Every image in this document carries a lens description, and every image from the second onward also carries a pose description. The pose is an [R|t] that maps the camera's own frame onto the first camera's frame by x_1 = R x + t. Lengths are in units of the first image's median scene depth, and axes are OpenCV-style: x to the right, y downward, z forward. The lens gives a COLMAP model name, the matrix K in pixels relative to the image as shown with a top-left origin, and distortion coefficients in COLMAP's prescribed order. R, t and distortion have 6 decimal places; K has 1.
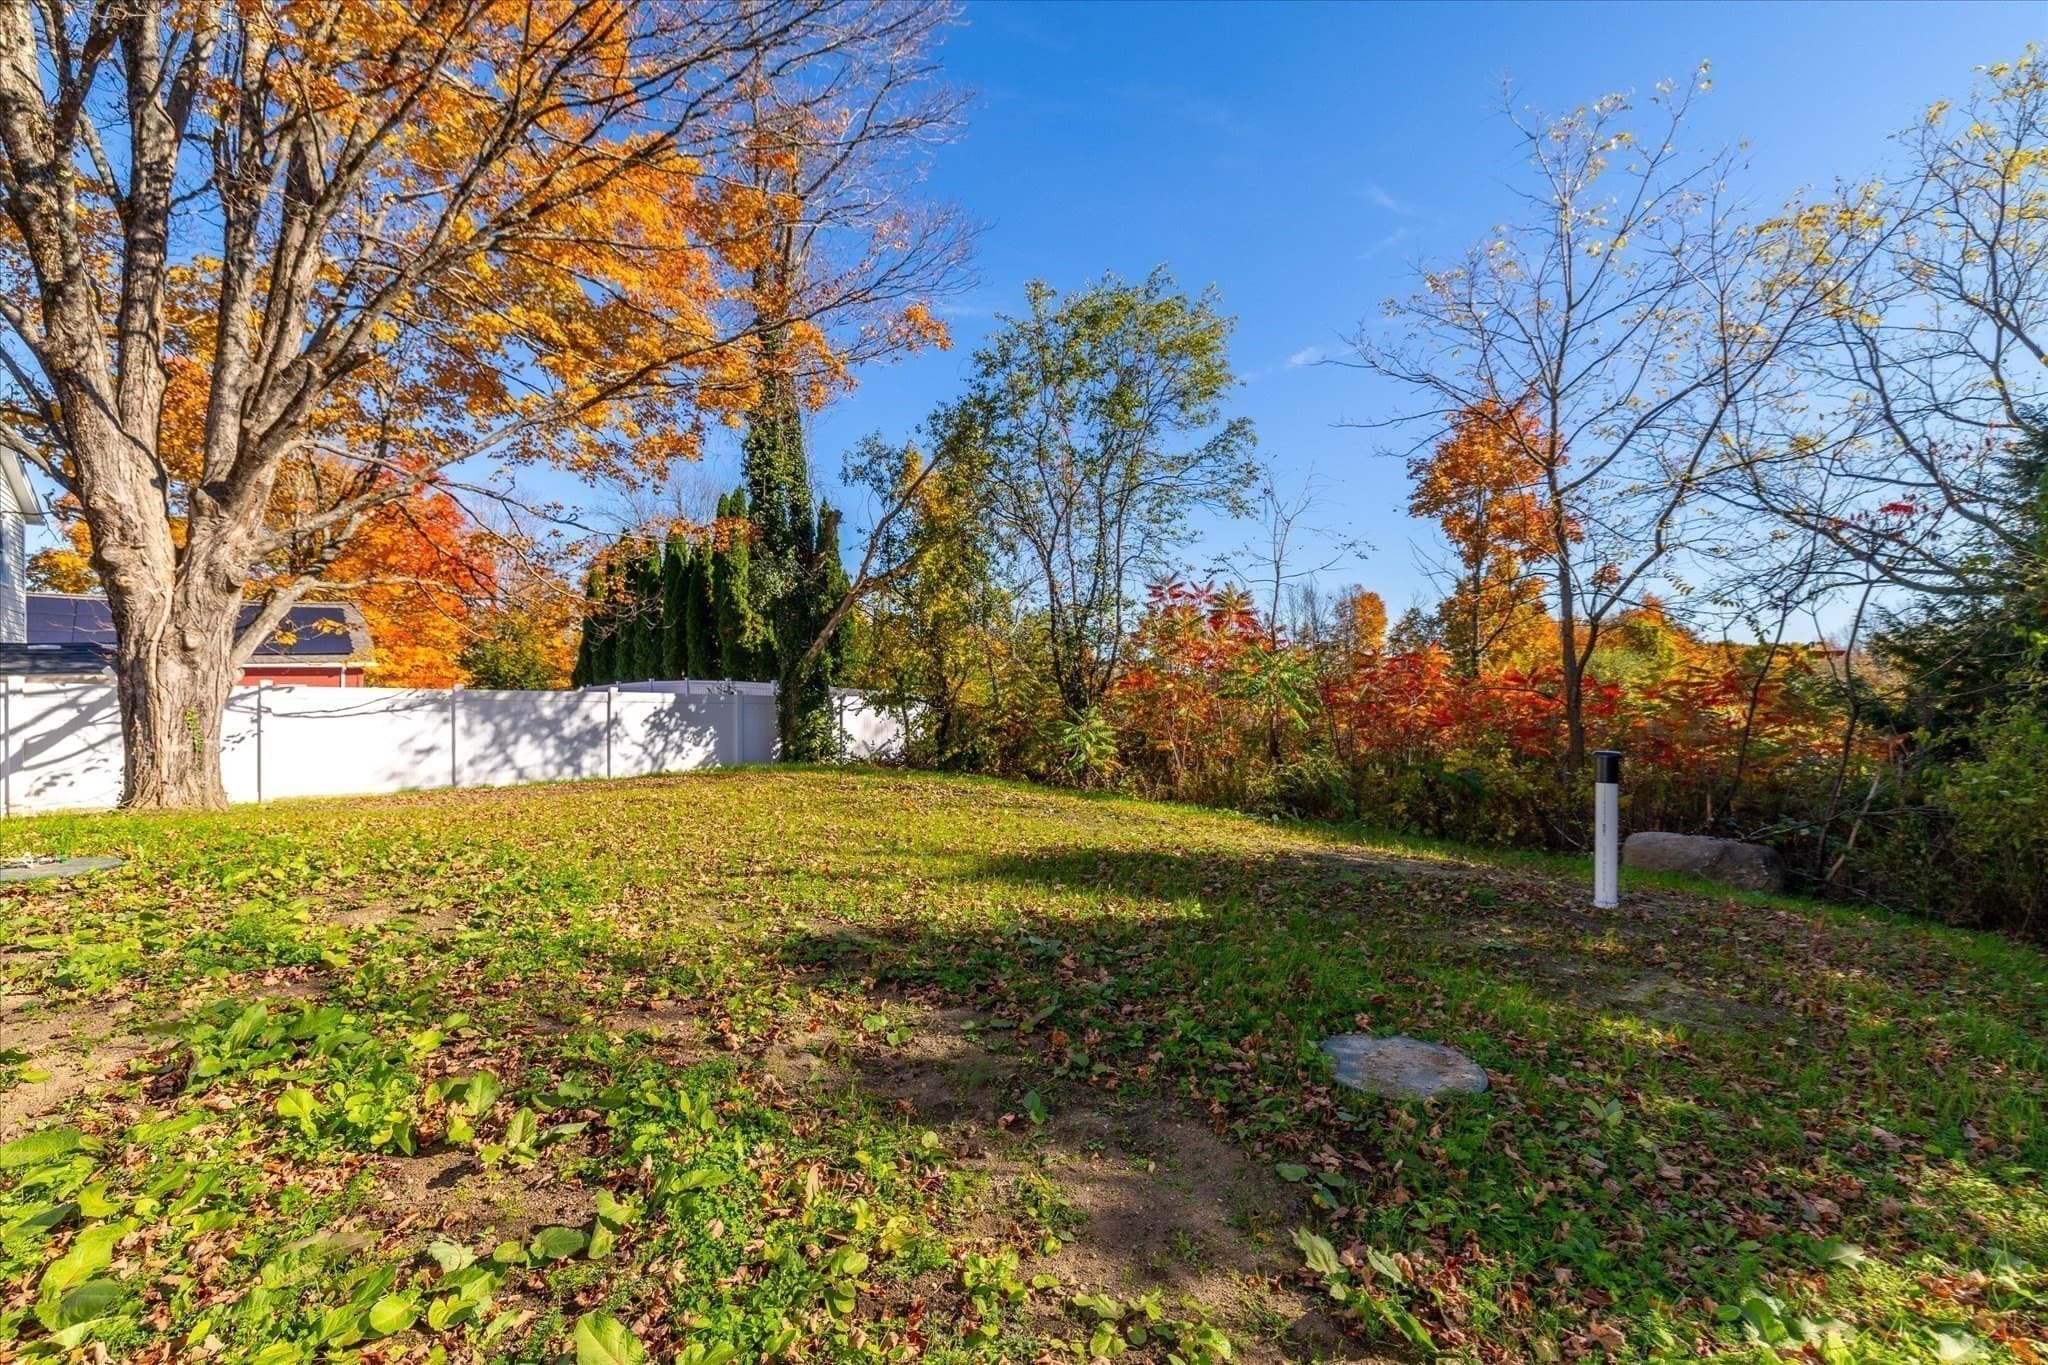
lens RADIAL K [[878.9, 0, 1024.0], [0, 878.9, 682.5], [0, 0, 1]] dist [-0.001222, -0.000516]
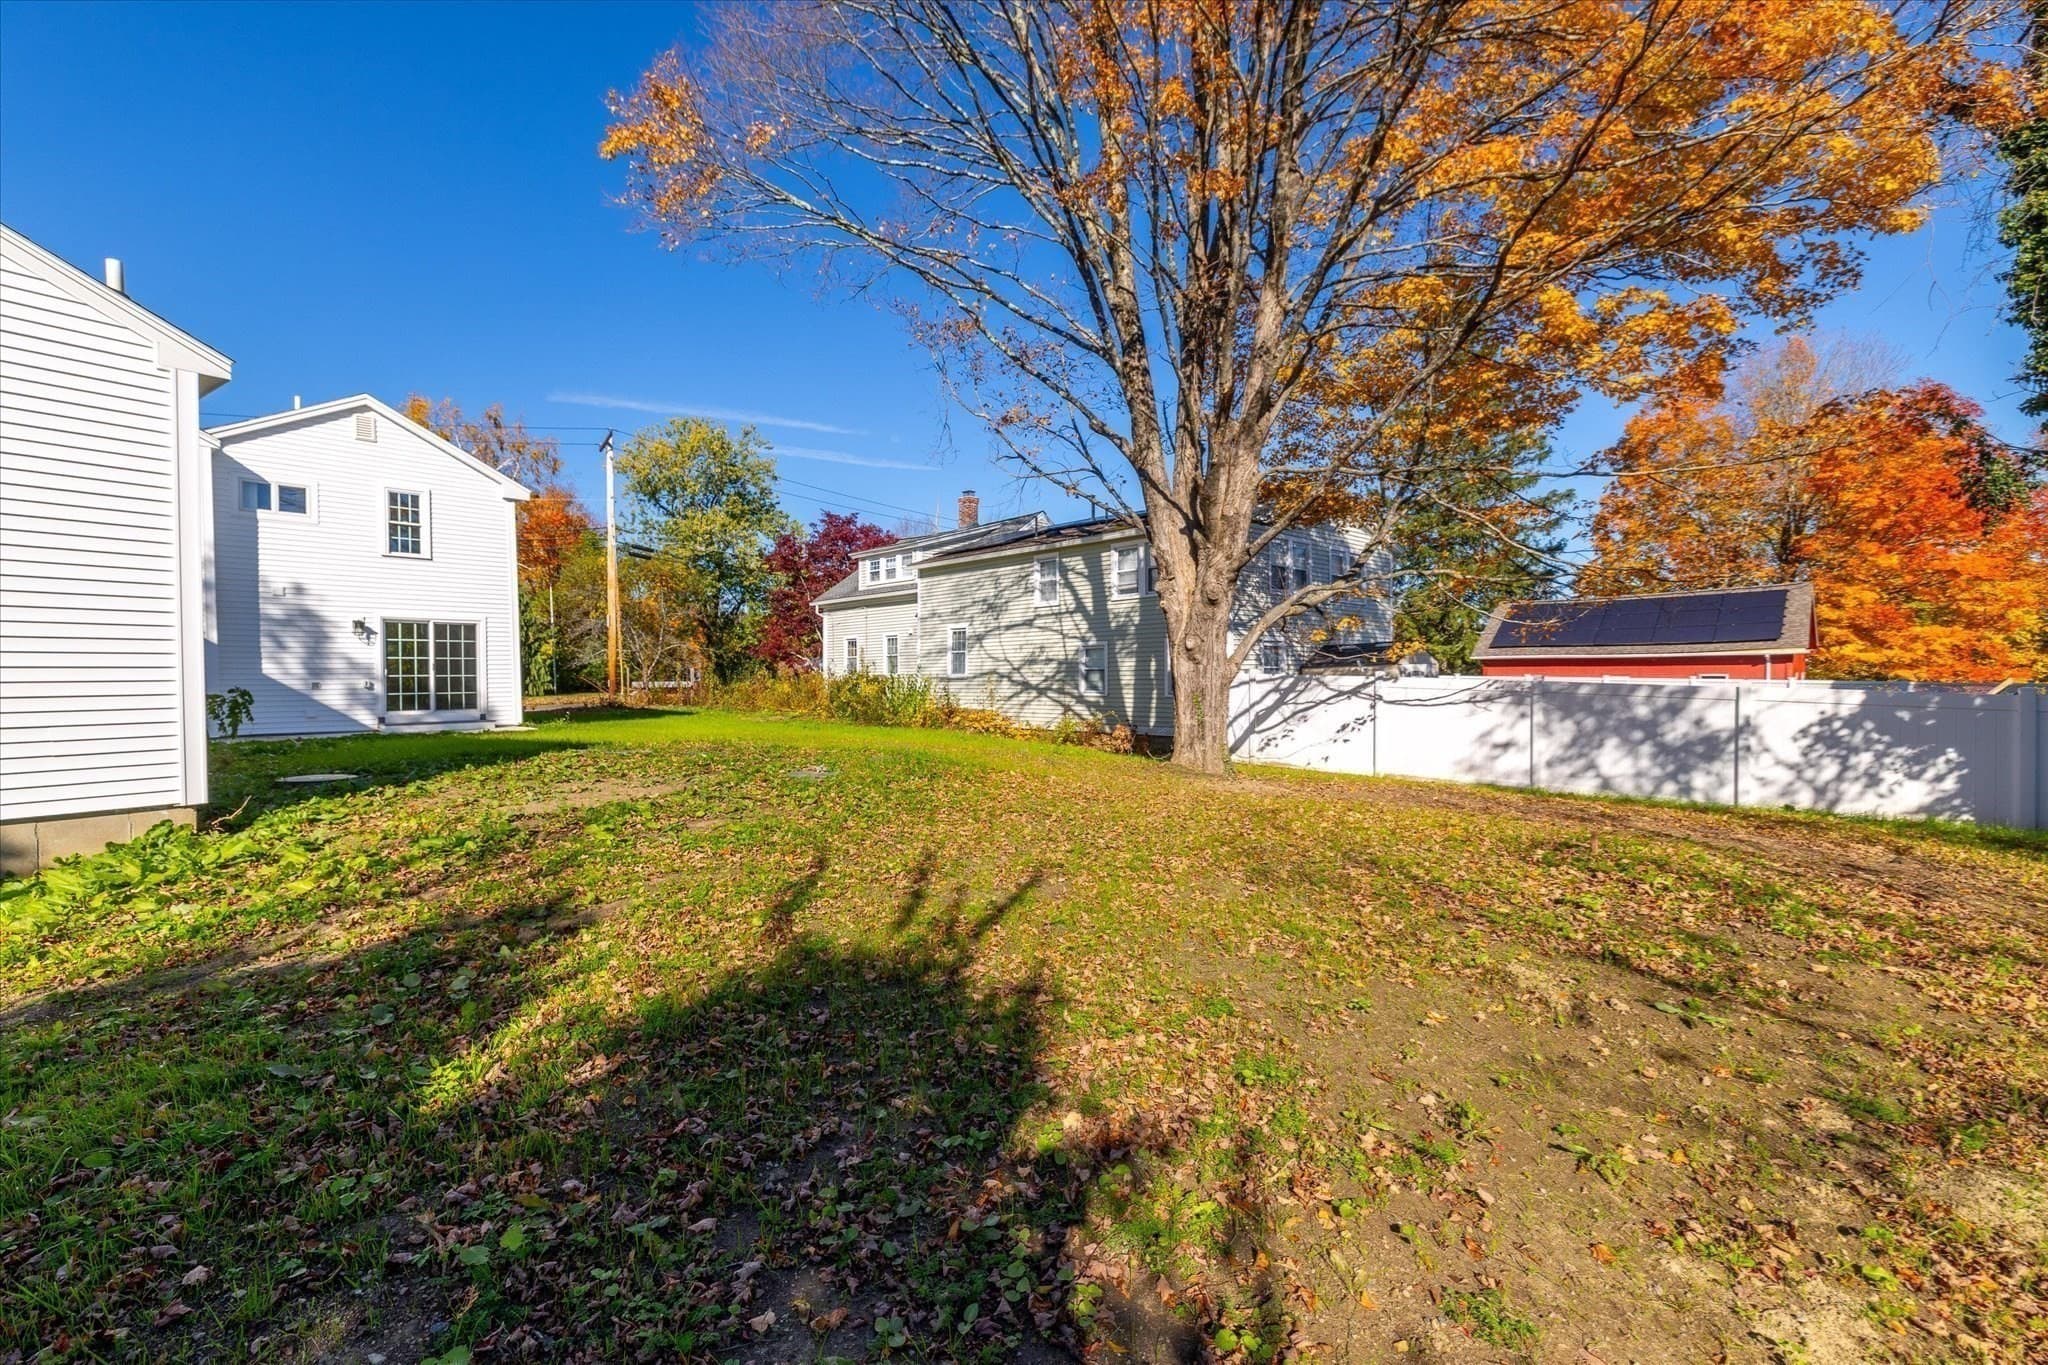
lens RADIAL K [[878.9, 0, 1024.0], [0, 878.9, 682.5], [0, 0, 1]] dist [-0.001222, -0.000516]
pose [[0.034789, 0.012554, -0.999316, 0.237466], [0.001961, 0.999918, 0.012630, -0.003503], [0.999393, -0.002399, 0.034762, 0.423048]]
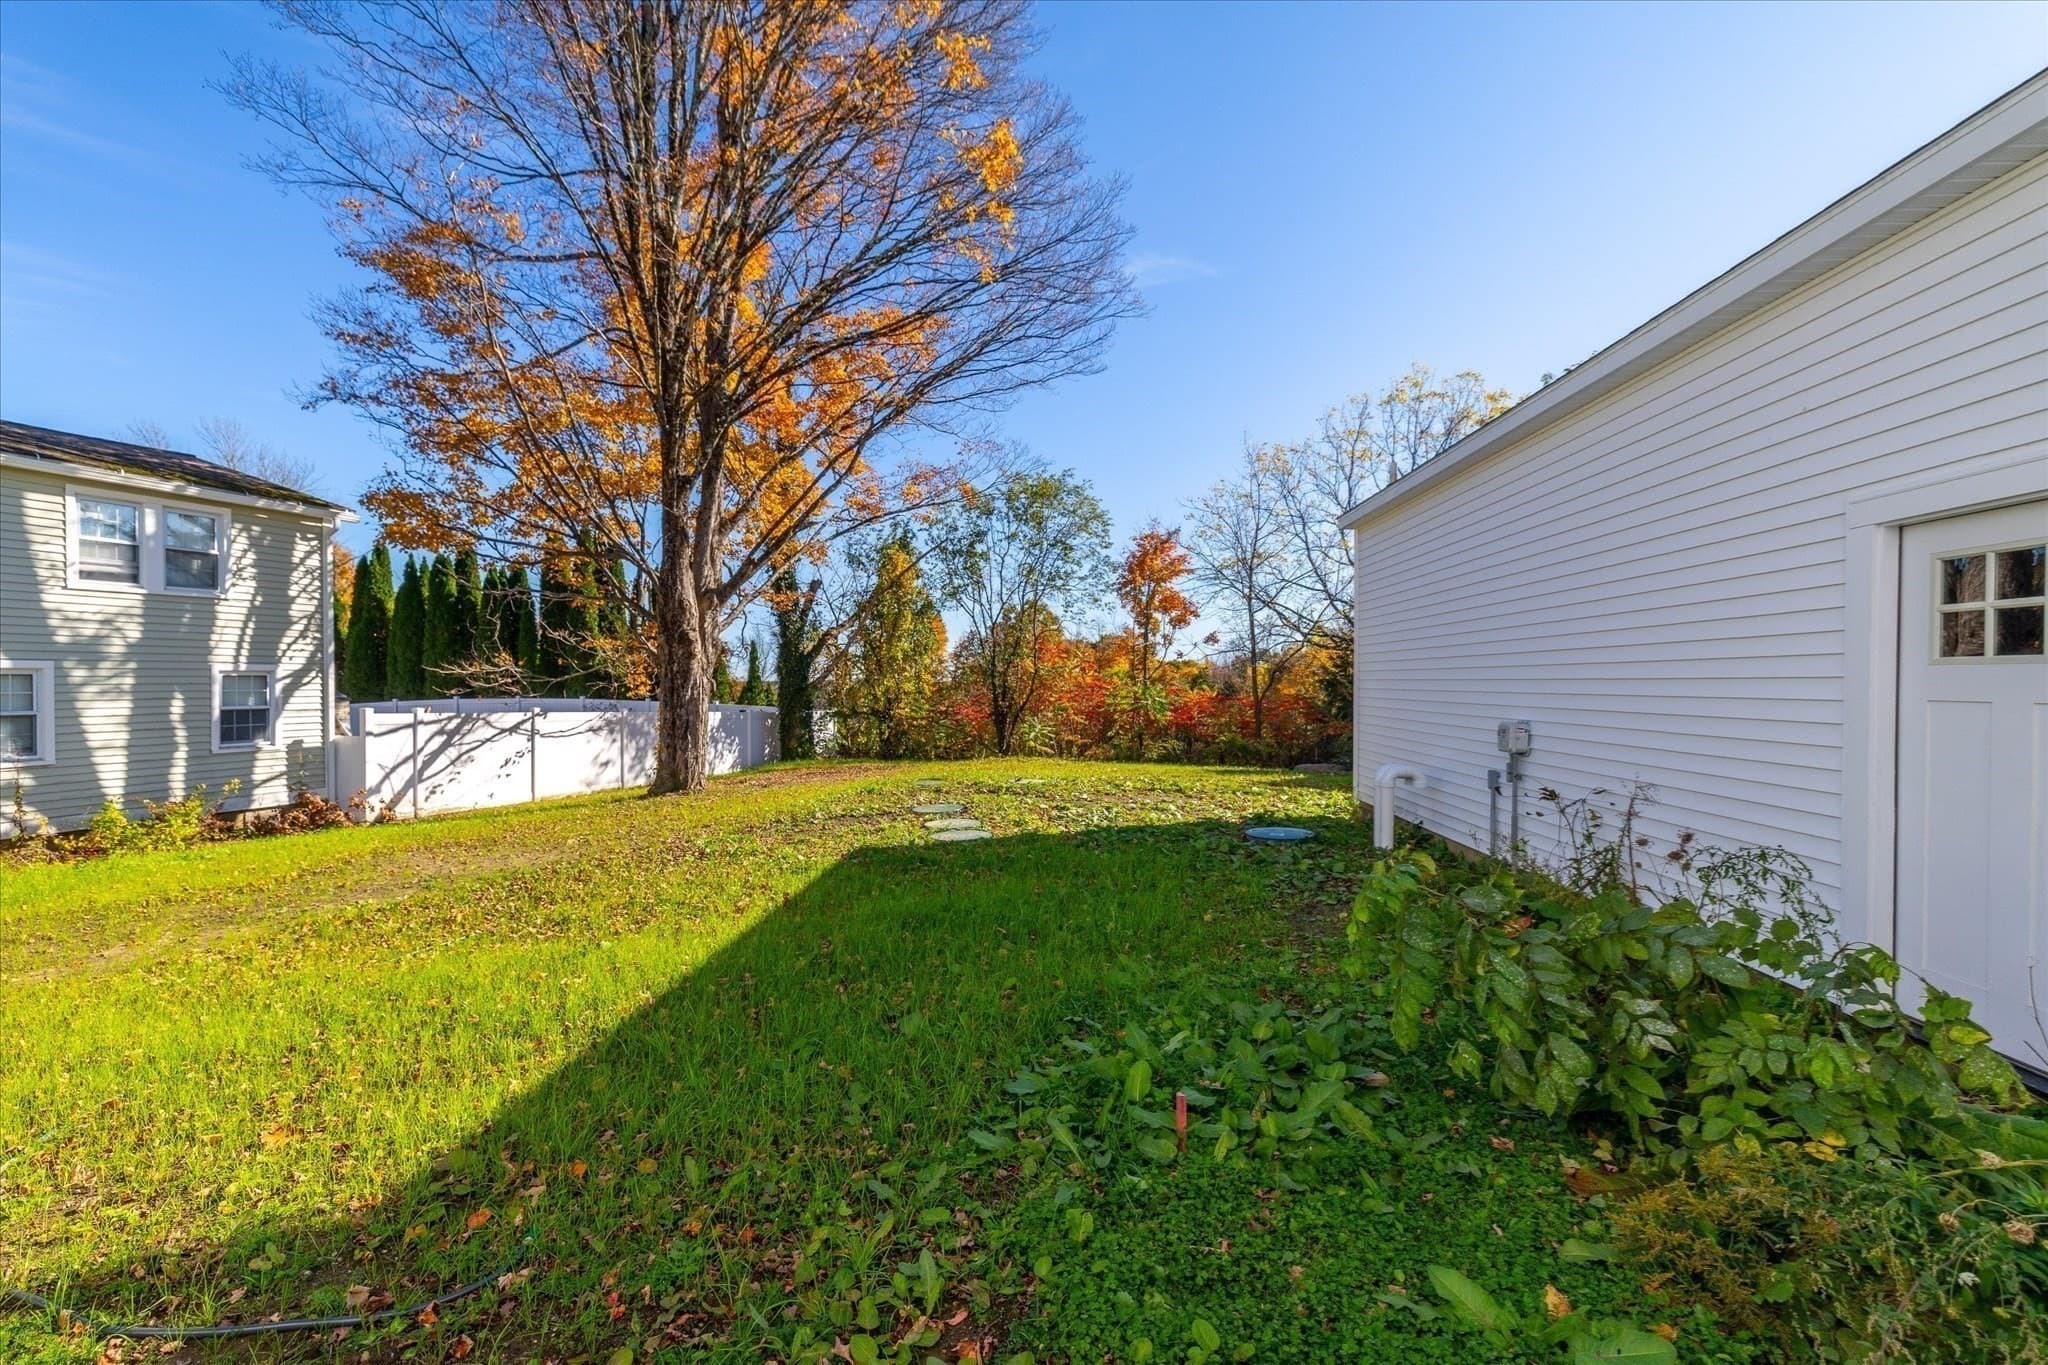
lens RADIAL K [[878.9, 0, 1024.0], [0, 878.9, 682.5], [0, 0, 1]] dist [-0.001222, -0.000516]
pose [[0.845834, -0.003031, 0.533438, -0.813345], [0.006386, 0.999970, -0.004445, -0.027633], [-0.533408, 0.007166, 0.845828, -0.433943]]
